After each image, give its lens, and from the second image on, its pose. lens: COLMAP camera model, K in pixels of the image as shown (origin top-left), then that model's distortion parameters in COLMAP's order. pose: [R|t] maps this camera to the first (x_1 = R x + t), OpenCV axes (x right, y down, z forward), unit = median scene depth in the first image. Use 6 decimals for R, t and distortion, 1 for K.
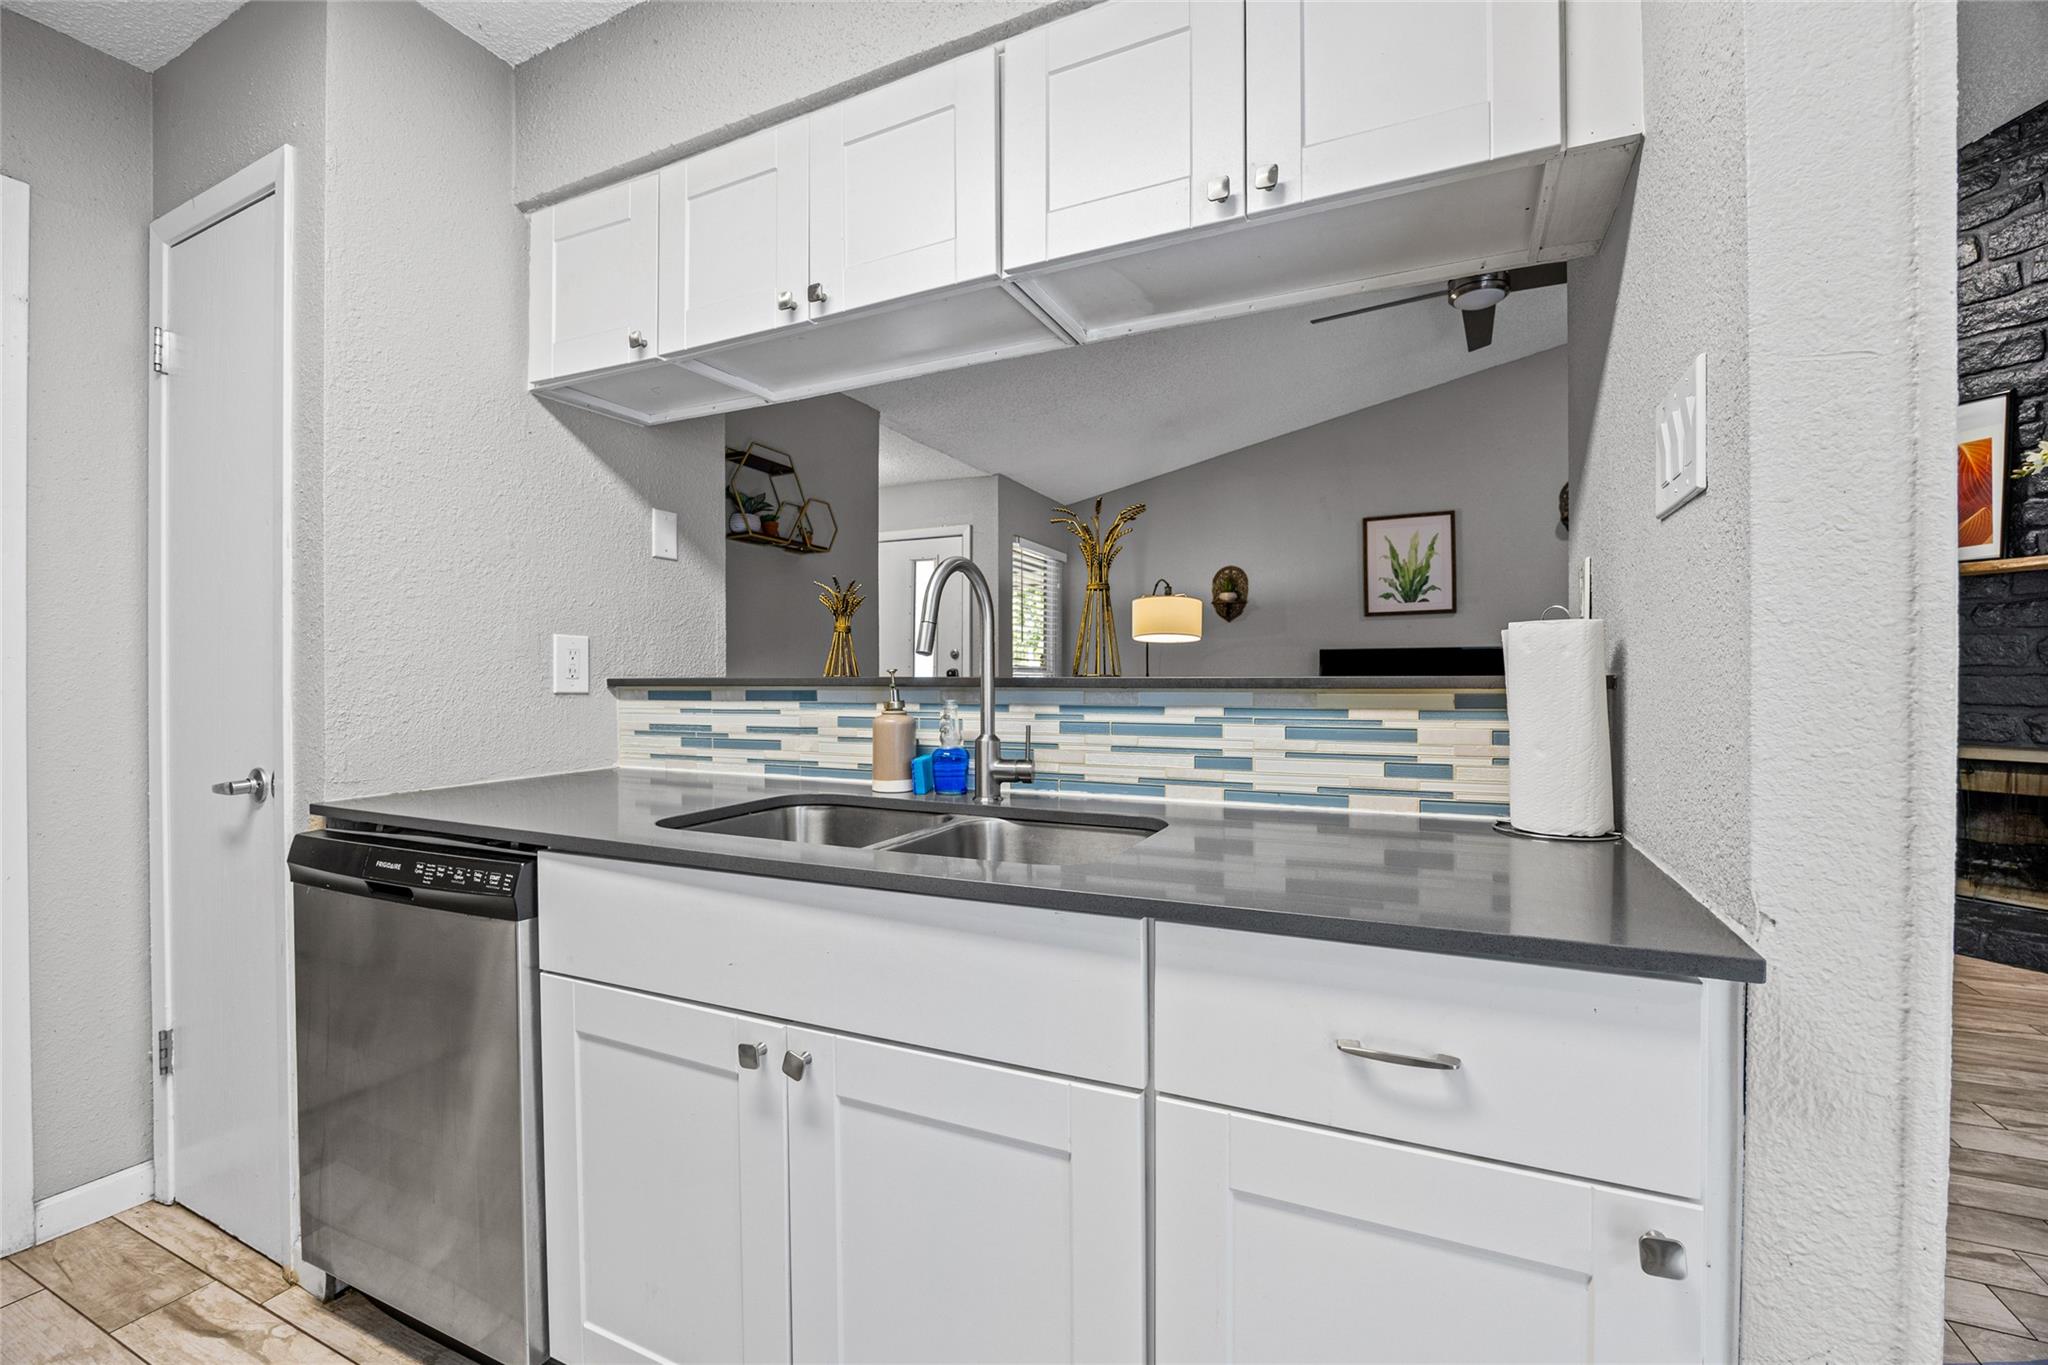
lens RADIAL K [[867.2, 0, 1019.8], [0, 867.2, 680.7], [0, 0, 1]] dist [-0.017568, 0.001430]
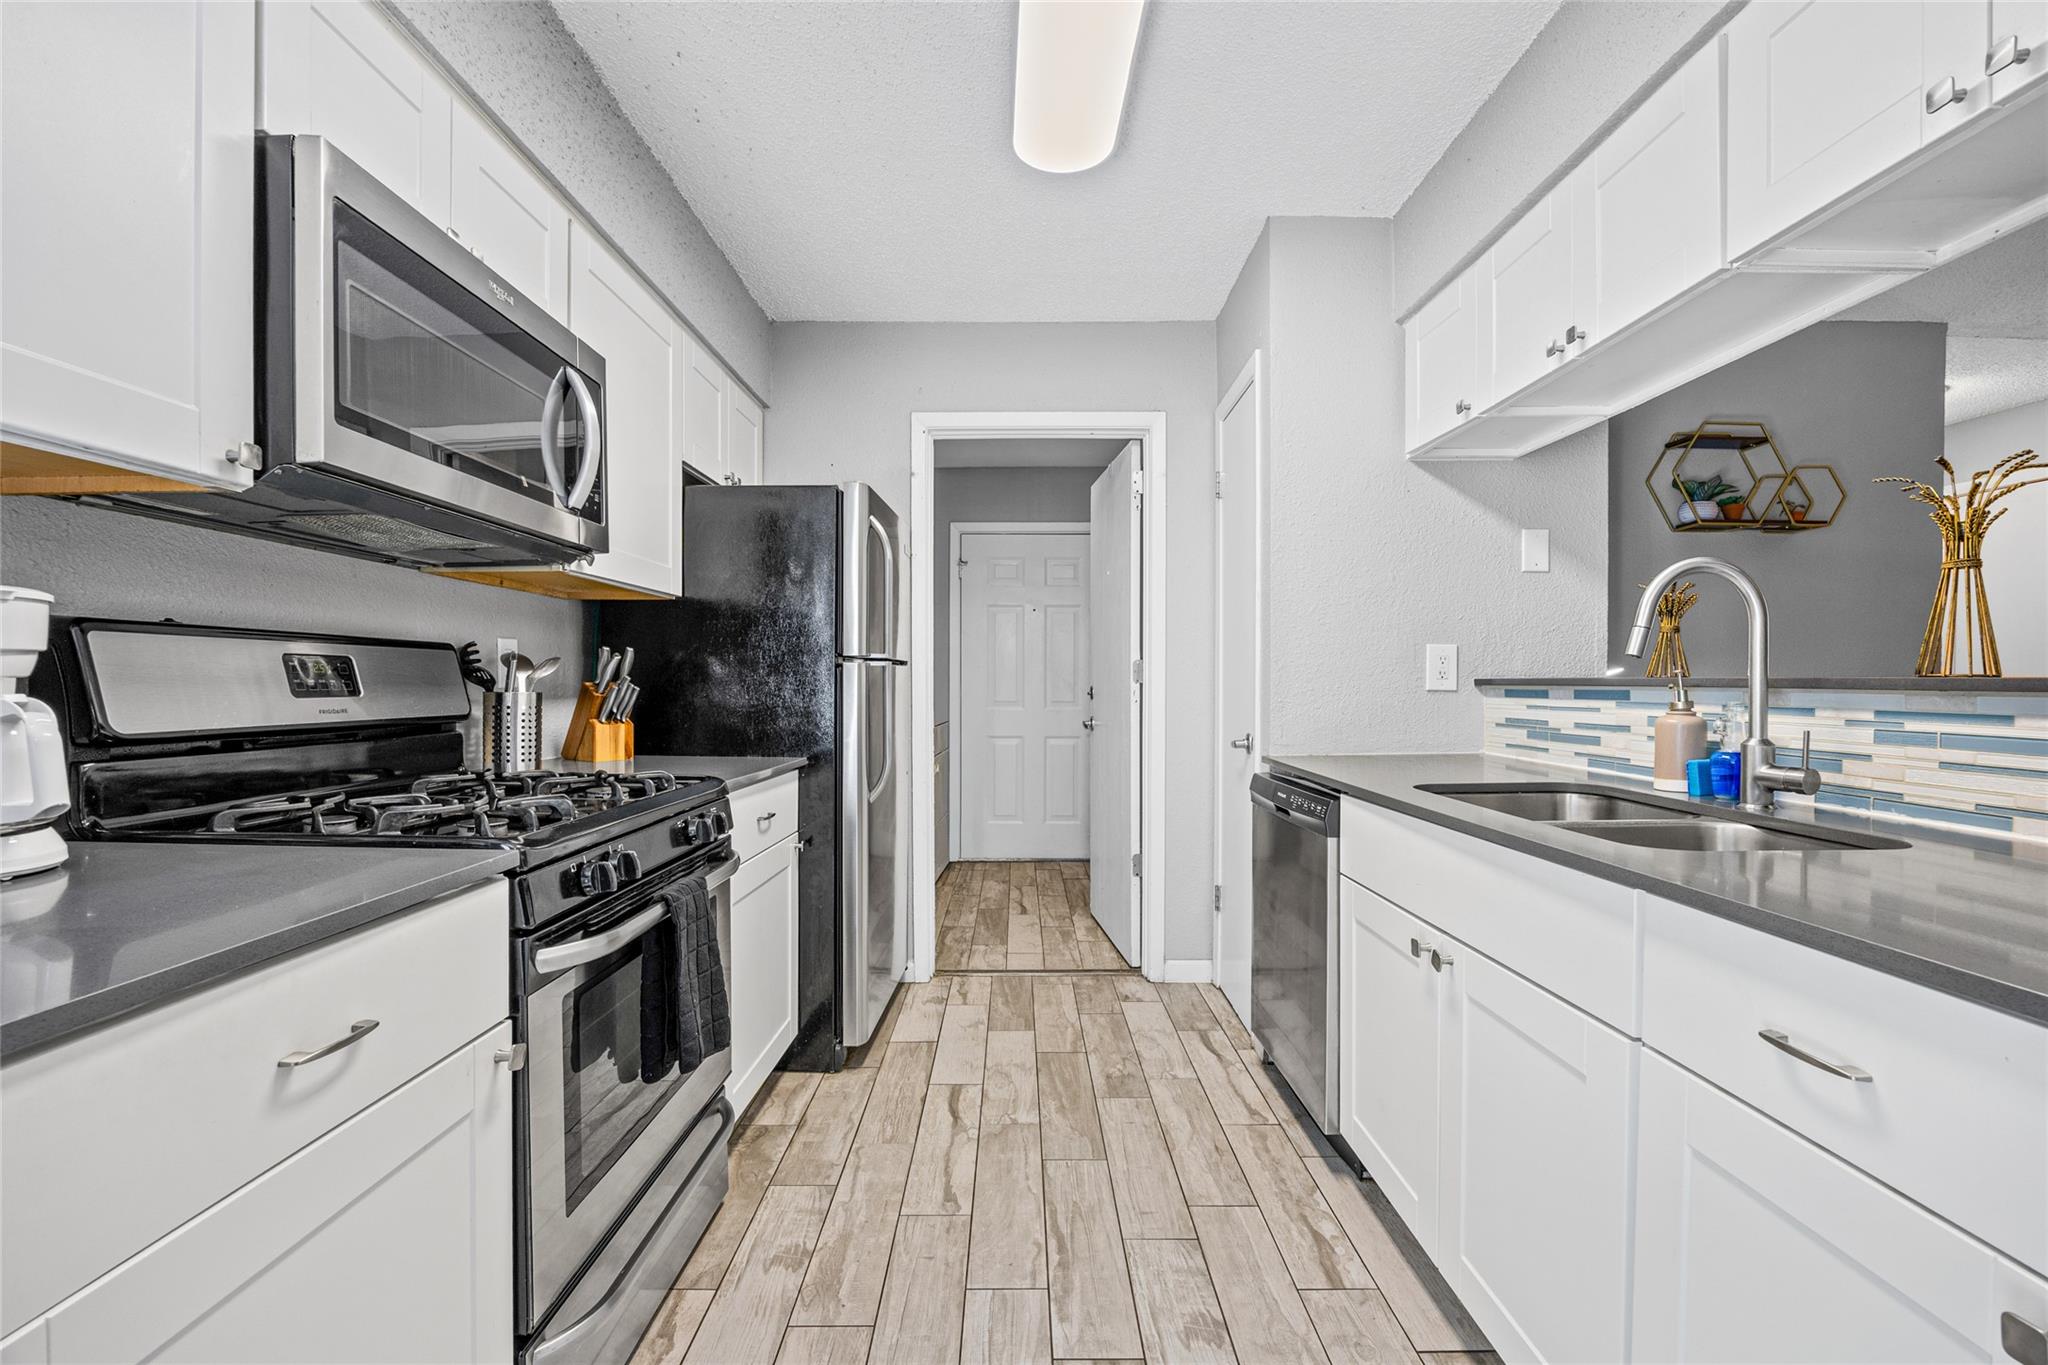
lens RADIAL K [[867.2, 0, 1019.3], [0, 867.2, 691.4], [0, 0, 1]] dist [-0.017568, 0.001430]
pose [[0.434137, 0.012871, -0.900755, 0.369242], [-0.001451, 0.999907, 0.013588, -0.000552], [0.900846, -0.004592, 0.434115, -0.105307]]
